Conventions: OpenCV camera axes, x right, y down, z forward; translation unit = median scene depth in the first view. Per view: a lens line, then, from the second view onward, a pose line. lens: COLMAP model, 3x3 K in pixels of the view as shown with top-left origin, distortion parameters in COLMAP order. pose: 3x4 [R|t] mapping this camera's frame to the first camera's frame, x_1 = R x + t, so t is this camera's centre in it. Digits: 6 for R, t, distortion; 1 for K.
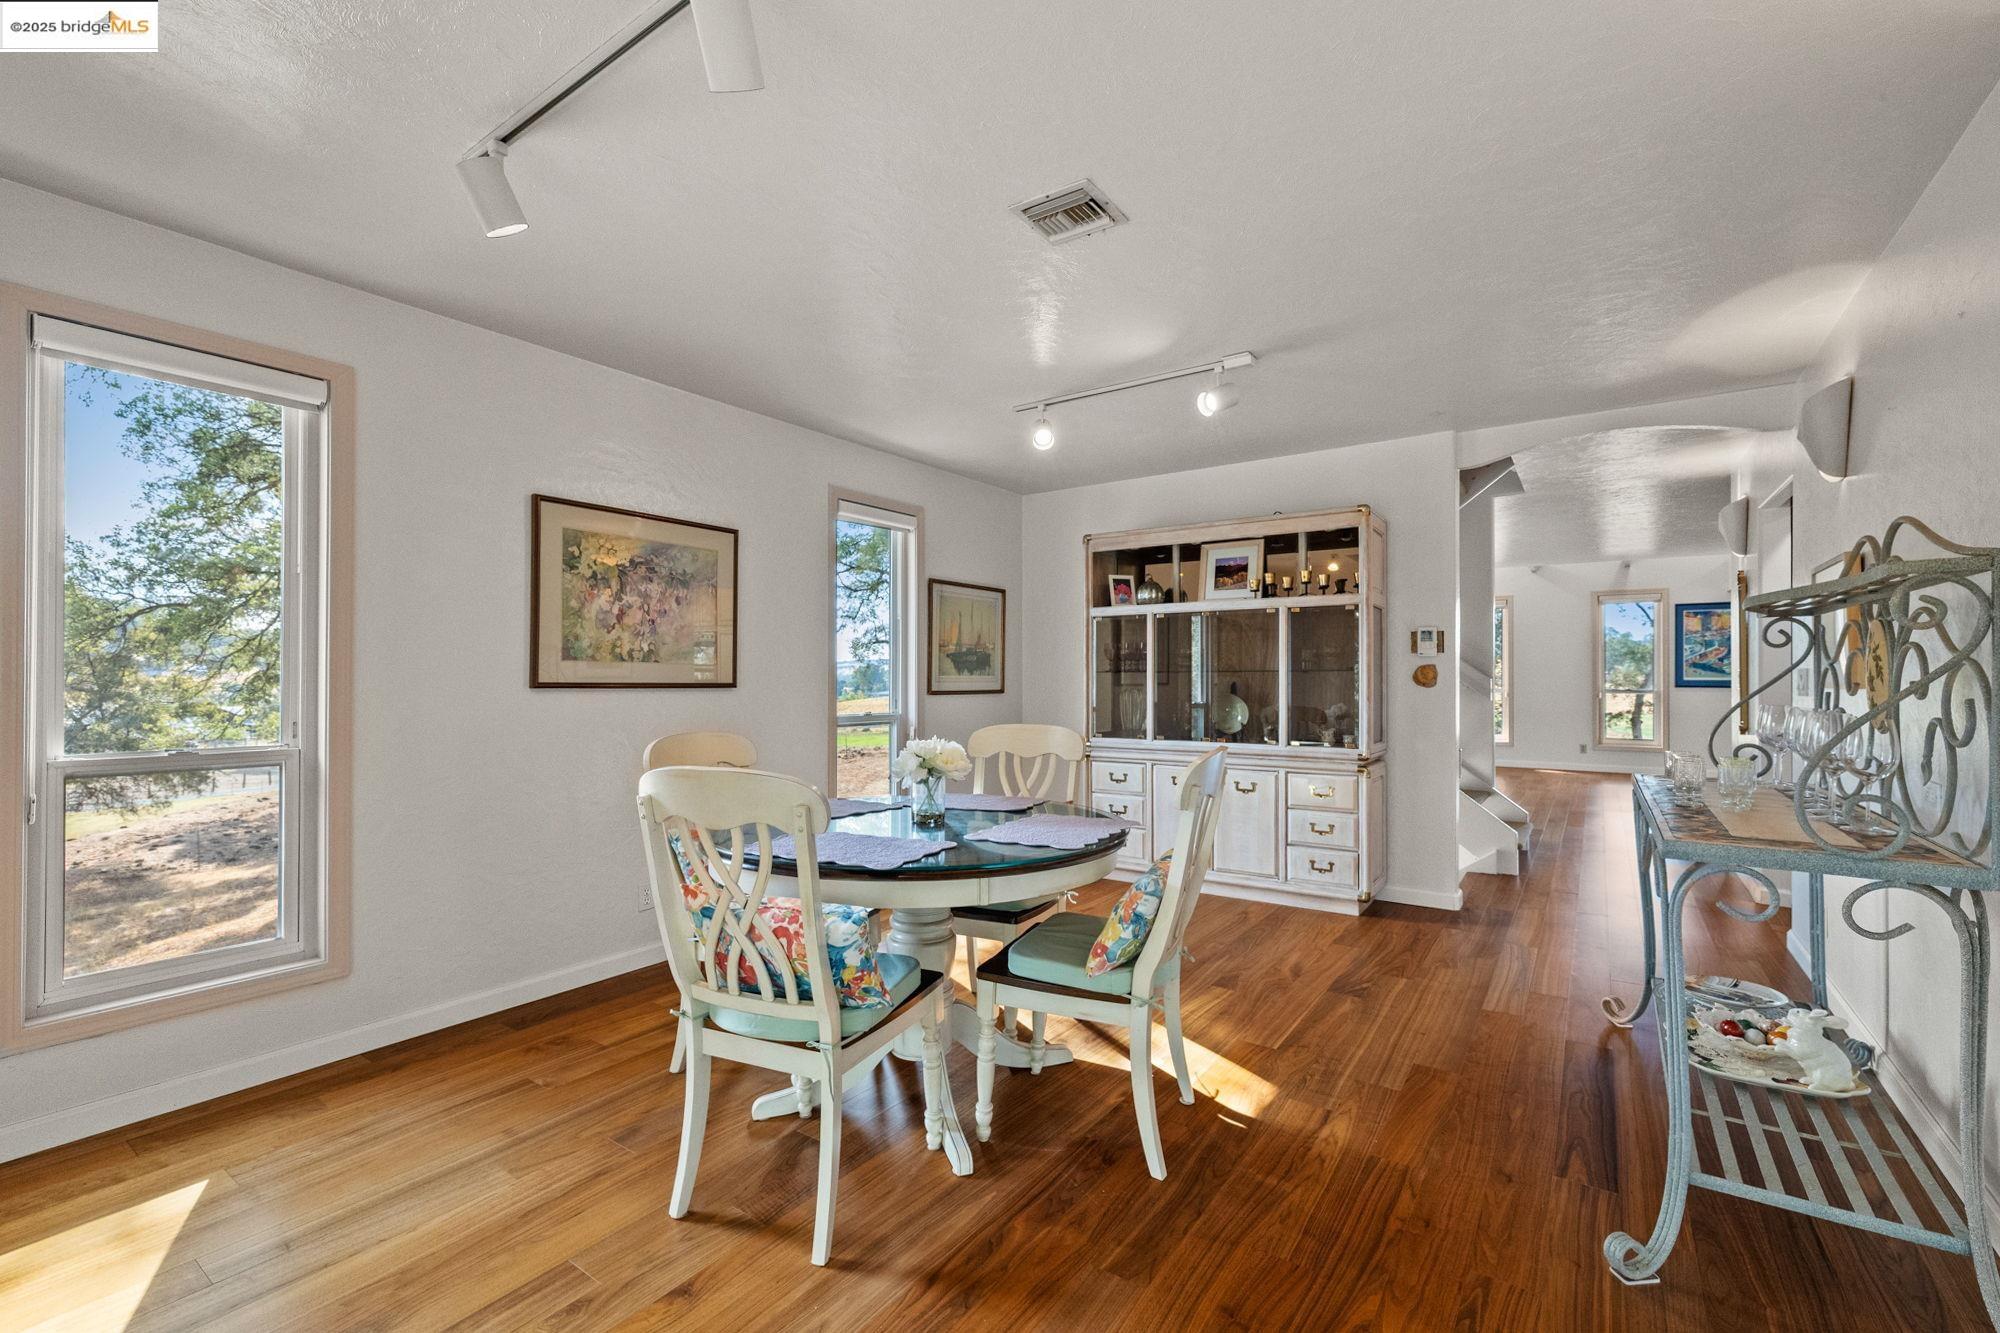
lens RADIAL K [[855.6, 0, 1016.4], [0, 855.6, 669.0], [0, 0, 1]] dist [-0.001496, 0.000704]
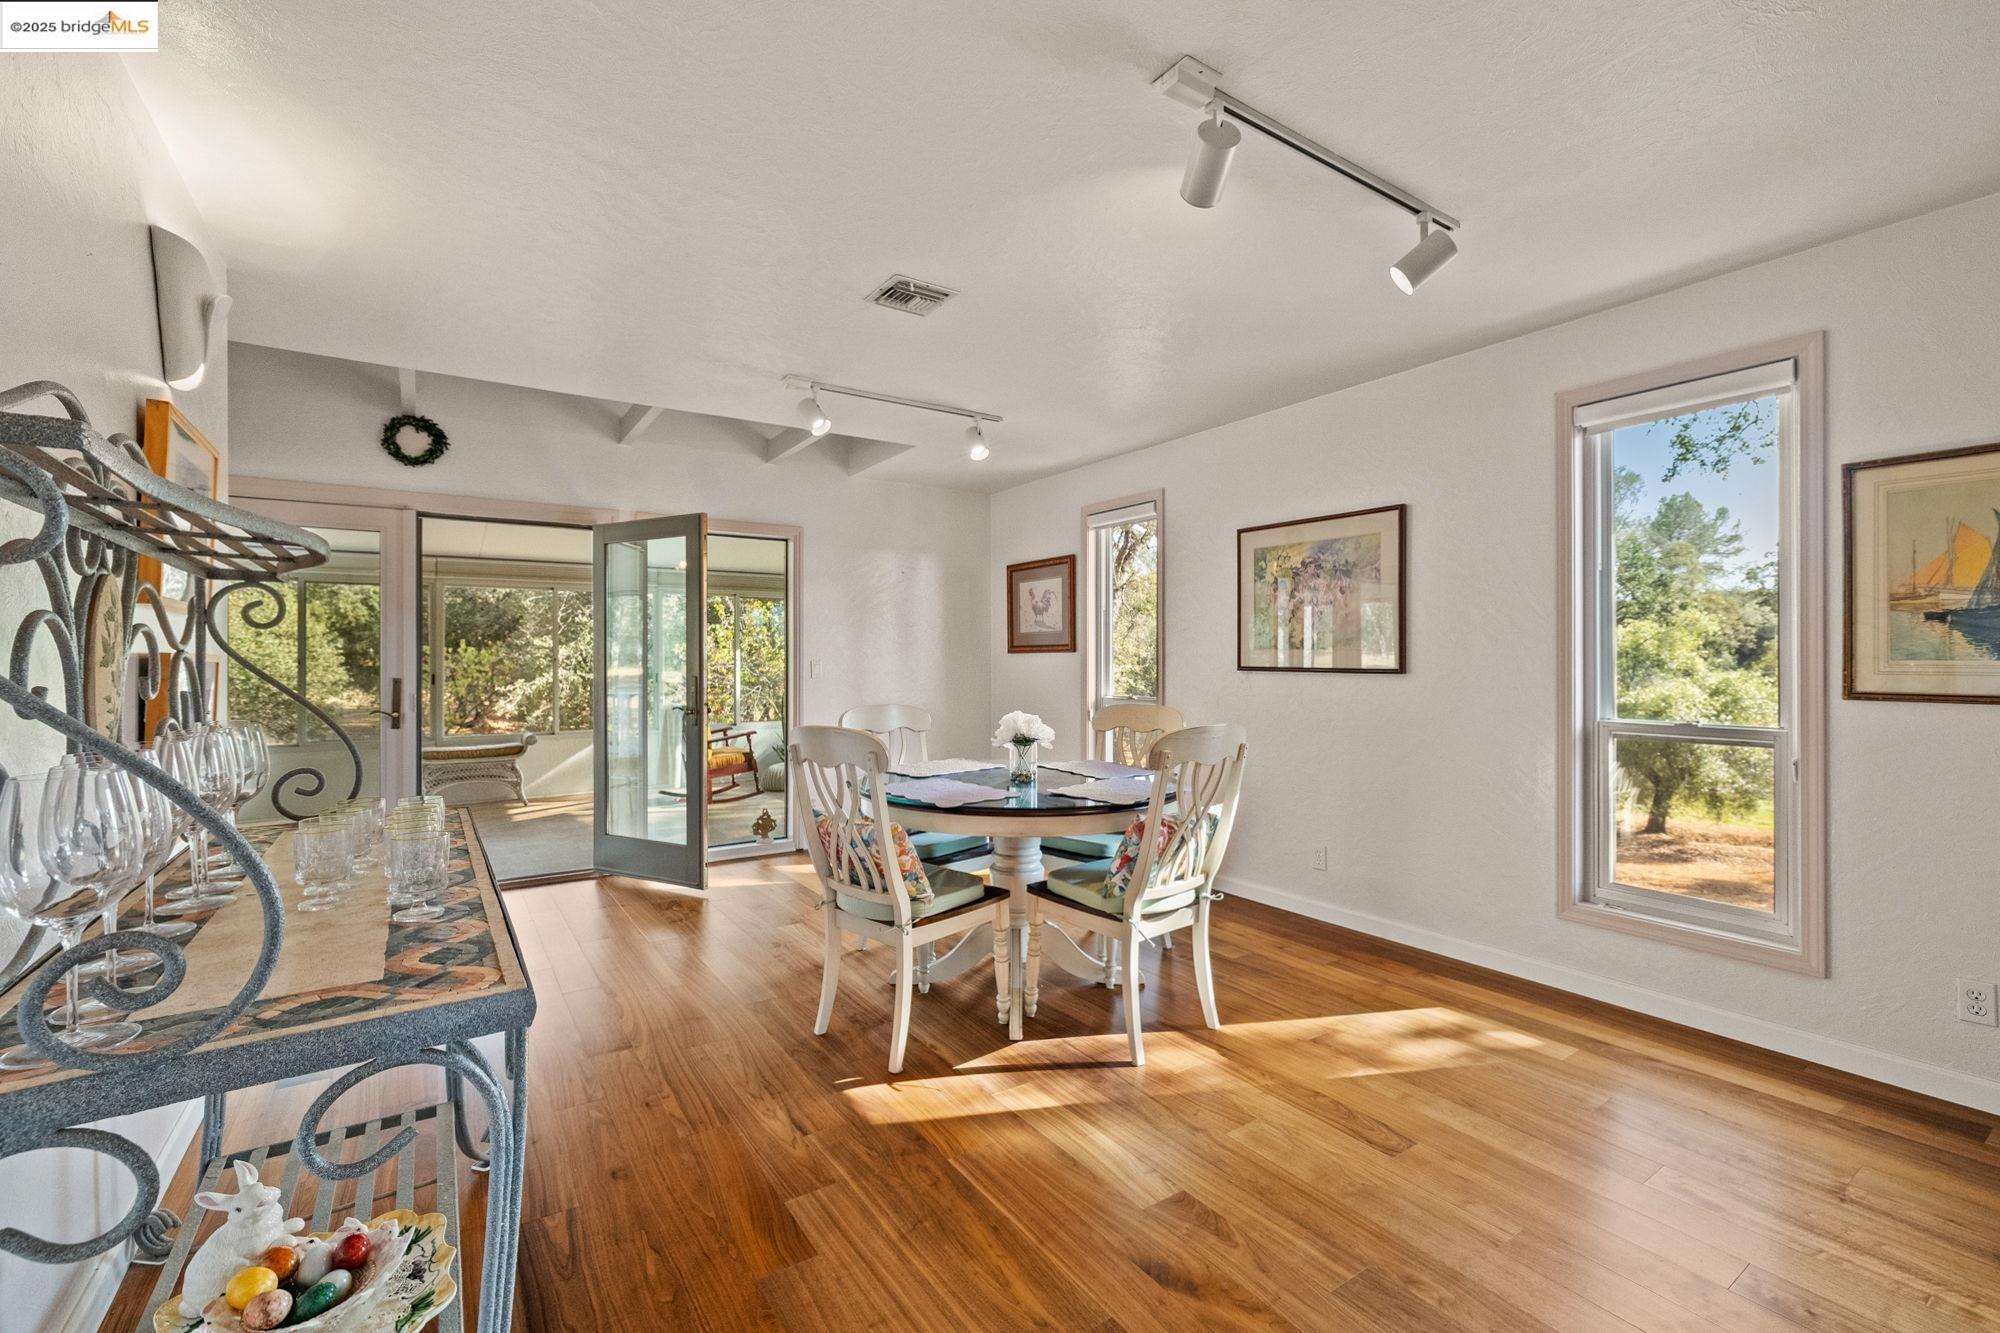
lens RADIAL K [[855.6, 0, 1003.0], [0, 855.6, 658.9], [0, 0, 1]] dist [-0.001496, 0.000704]
pose [[-0.371420, 0.003618, -0.928458, 0.793394], [0.014634, 0.999891, -0.001958, 0.000970], [0.928349, -0.014314, -0.371433, 1.070186]]
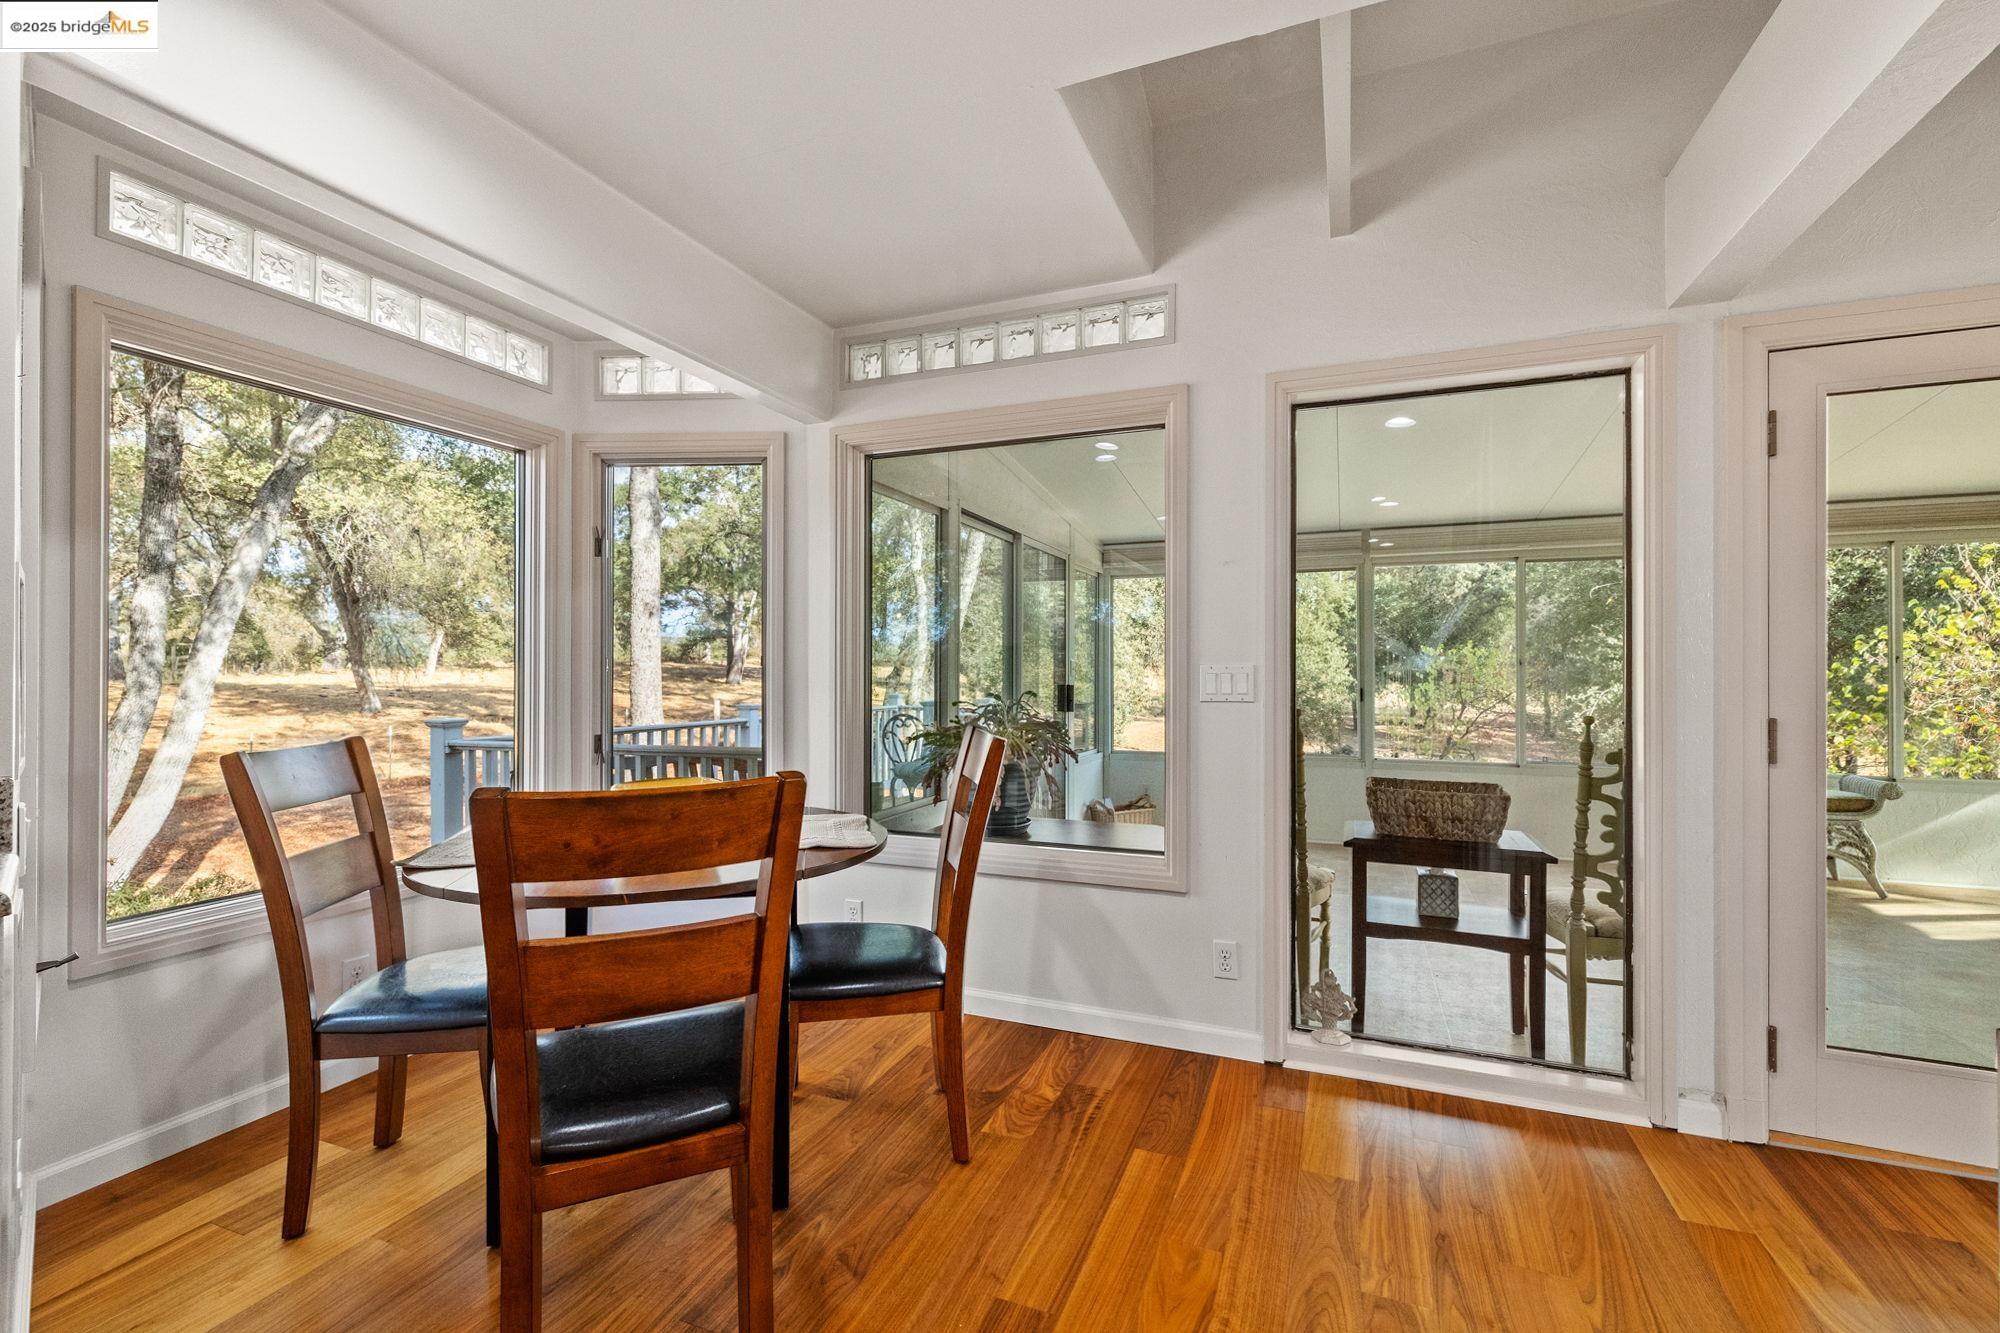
lens RADIAL K [[855.6, 0, 1005.8], [0, 855.6, 669.3], [0, 0, 1]] dist [-0.001496, 0.000704]
pose [[-0.977497, 0.004042, -0.210910, 0.846982], [0.005060, 0.999978, -0.004287, -0.004931], [0.210888, -0.005258, -0.977496, 0.170018]]
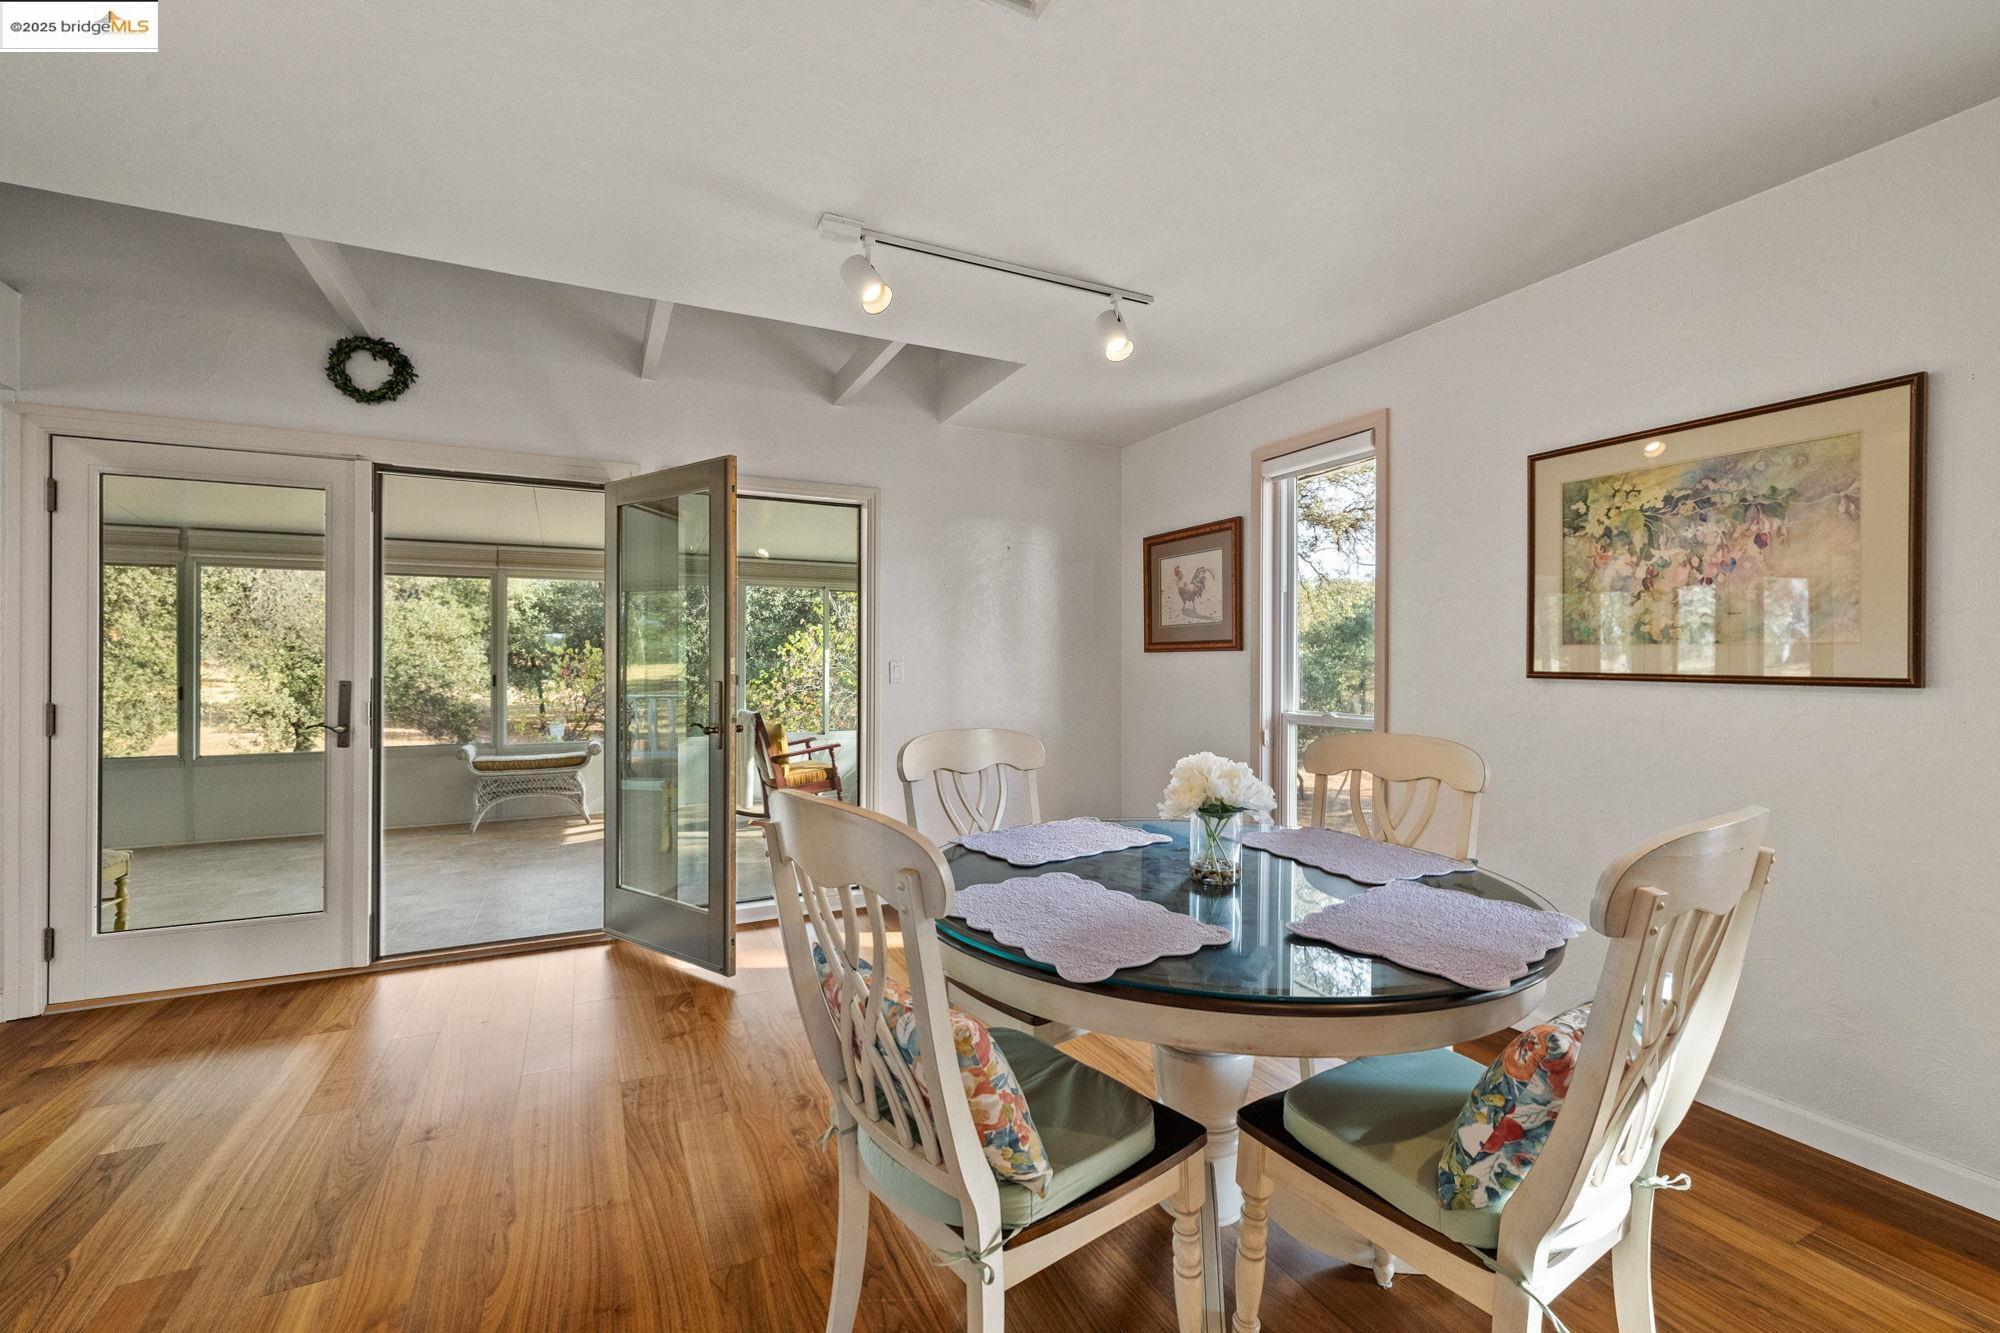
lens RADIAL K [[855.6, 0, 979.3], [0, 855.6, 660.9], [0, 0, 1]] dist [-0.001496, 0.000704]
pose [[-0.513506, 0.001176, -0.858085, 0.438918], [0.010262, 0.999936, -0.004770, 0.003096], [0.858025, -0.011255, -0.513485, 0.890947]]
